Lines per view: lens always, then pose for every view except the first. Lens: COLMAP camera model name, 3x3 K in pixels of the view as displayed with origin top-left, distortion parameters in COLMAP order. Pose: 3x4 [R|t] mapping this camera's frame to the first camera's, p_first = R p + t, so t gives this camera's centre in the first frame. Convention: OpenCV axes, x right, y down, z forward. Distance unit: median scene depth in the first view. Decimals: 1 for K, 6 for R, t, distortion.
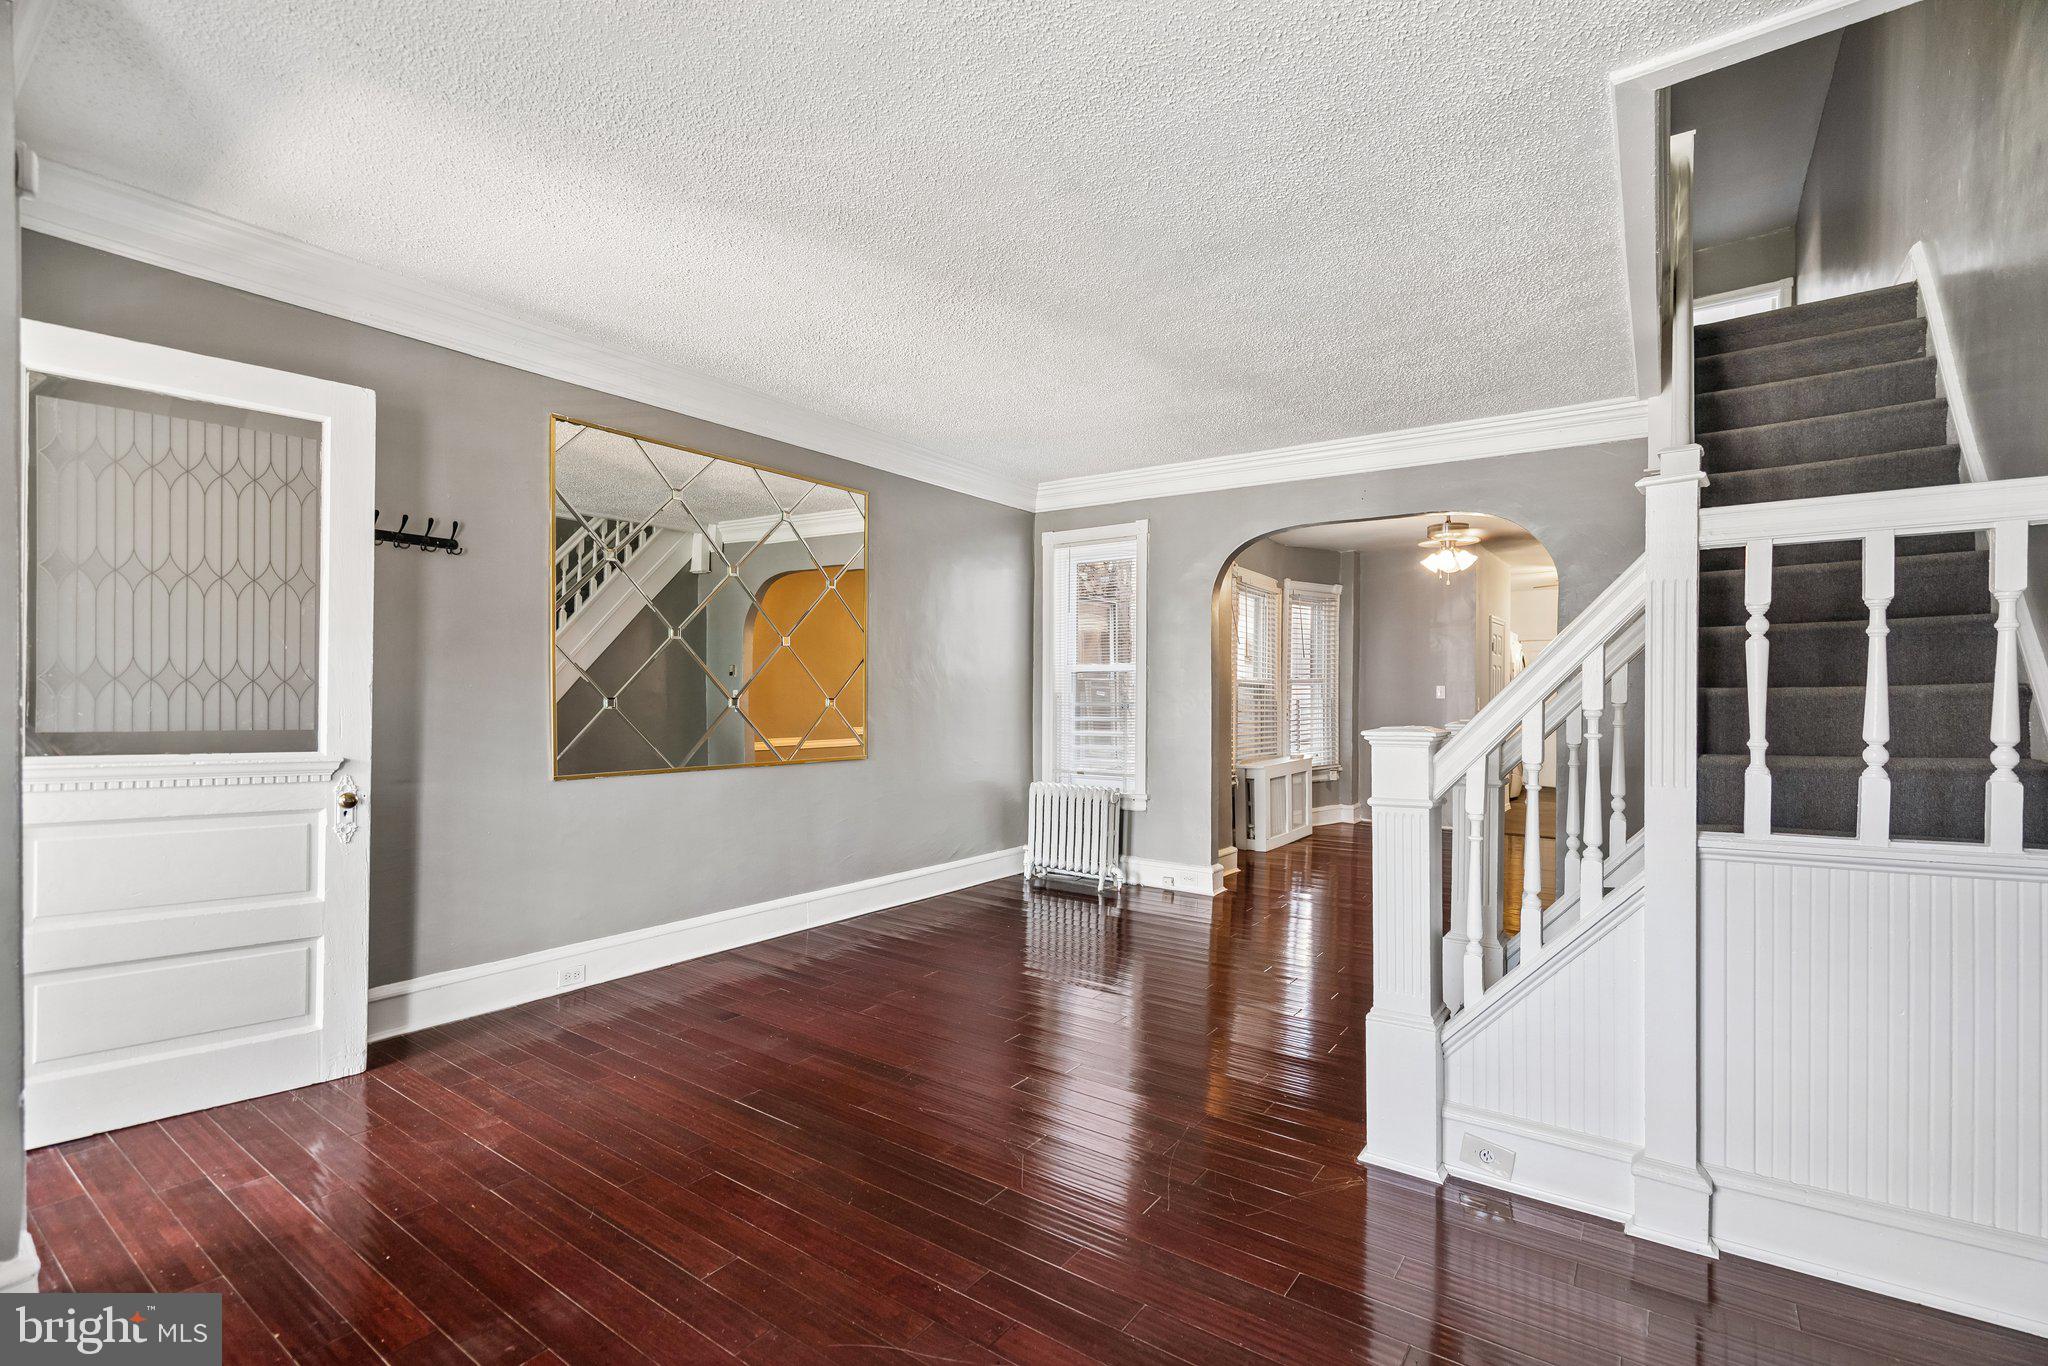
lens RADIAL K [[933.3, 0, 1032.9], [0, 933.3, 701.8], [0, 0, 1]] dist [-0.033673, 0.018217]
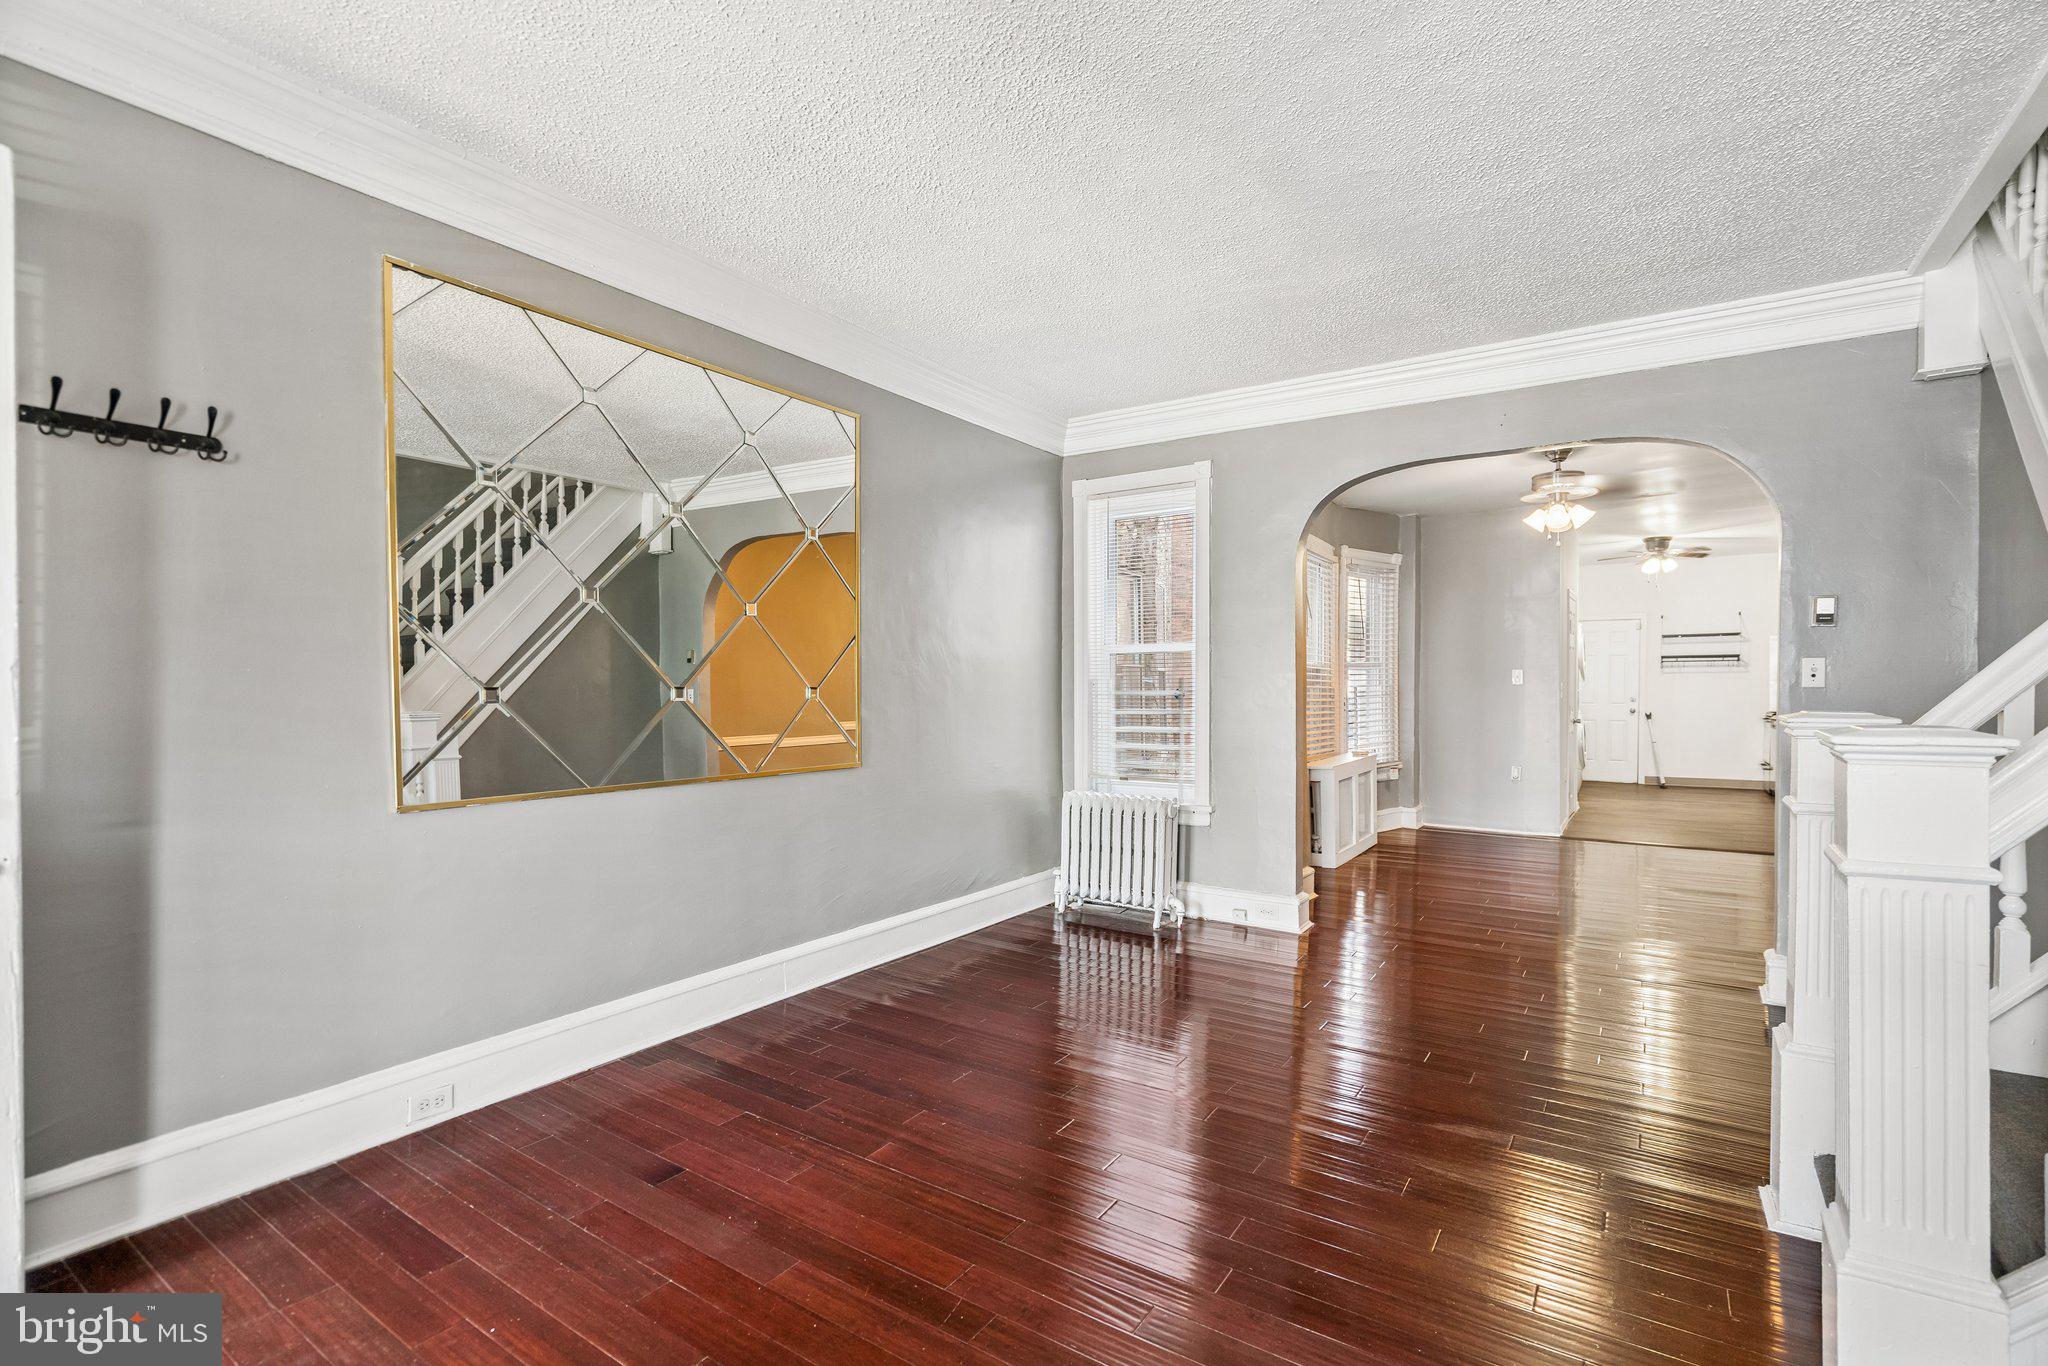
lens RADIAL K [[933.3, 0, 1032.9], [0, 933.3, 701.8], [0, 0, 1]] dist [-0.033673, 0.018217]
pose [[0.999640, -0.007139, 0.025868, -0.049581], [0.006871, 0.999922, 0.010451, 0.001011], [-0.025941, -0.010270, 0.999611, 0.205628]]
